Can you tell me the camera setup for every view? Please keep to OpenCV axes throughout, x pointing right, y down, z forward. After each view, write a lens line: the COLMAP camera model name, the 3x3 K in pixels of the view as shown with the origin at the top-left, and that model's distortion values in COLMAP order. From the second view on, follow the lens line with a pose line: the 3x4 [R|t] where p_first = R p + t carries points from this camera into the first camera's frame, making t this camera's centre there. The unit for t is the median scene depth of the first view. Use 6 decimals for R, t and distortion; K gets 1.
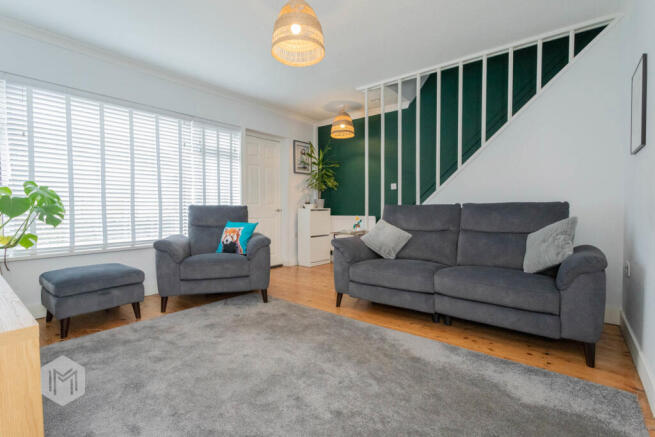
lens RADIAL K [[310.8, 0, 328.6], [0, 310.8, 216.7], [0, 0, 1]] dist [-0.017788, 0.000142]
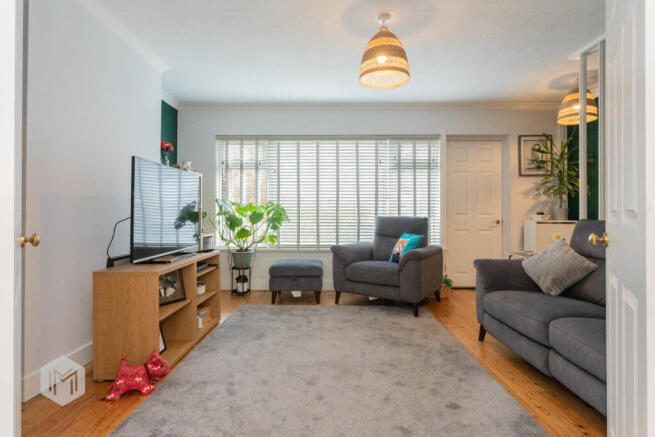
lens RADIAL K [[356.5, 0, 325.9], [0, 356.5, 216.5], [0, 0, 1]] dist [0.002220, 0.001582]
pose [[0.617859, 0.006869, -0.786259, 0.511224], [-0.026643, 0.999571, -0.012204, -0.019708], [0.785838, 0.028489, 0.617776, 0.070399]]
